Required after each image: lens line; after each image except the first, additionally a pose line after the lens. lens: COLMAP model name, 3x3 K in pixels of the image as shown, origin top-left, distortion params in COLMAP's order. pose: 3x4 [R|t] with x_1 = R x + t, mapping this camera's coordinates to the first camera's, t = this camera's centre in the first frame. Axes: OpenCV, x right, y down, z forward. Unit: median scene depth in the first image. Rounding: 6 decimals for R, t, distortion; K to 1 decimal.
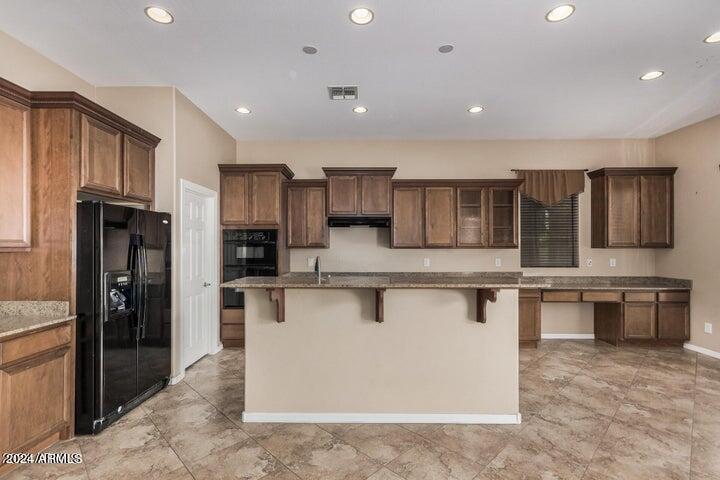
lens RADIAL K [[340.9, 0, 360.1], [0, 340.9, 244.5], [0, 0, 1]] dist [0.007351, 0.001039]
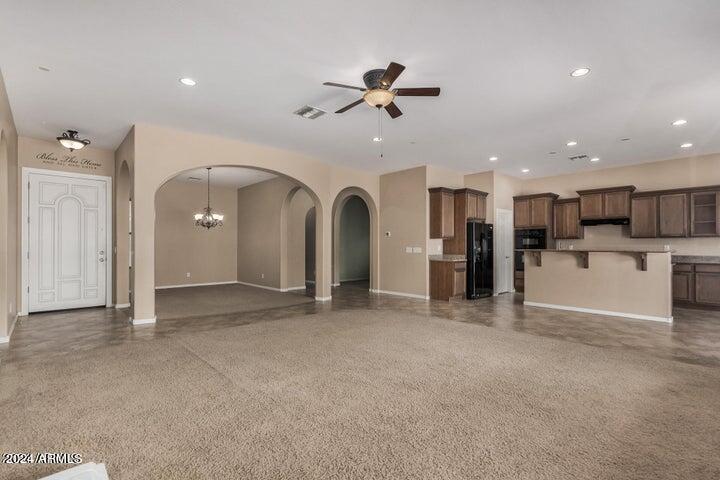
lens RADIAL K [[340.9, 0, 351.1], [0, 340.9, 245.8], [0, 0, 1]] dist [0.007351, 0.001039]
pose [[0.673754, 0.000555, -0.738955, 0.405216], [0.004079, 0.999982, 0.004471, 0.034996], [0.738944, -0.006027, 0.673740, -1.003543]]
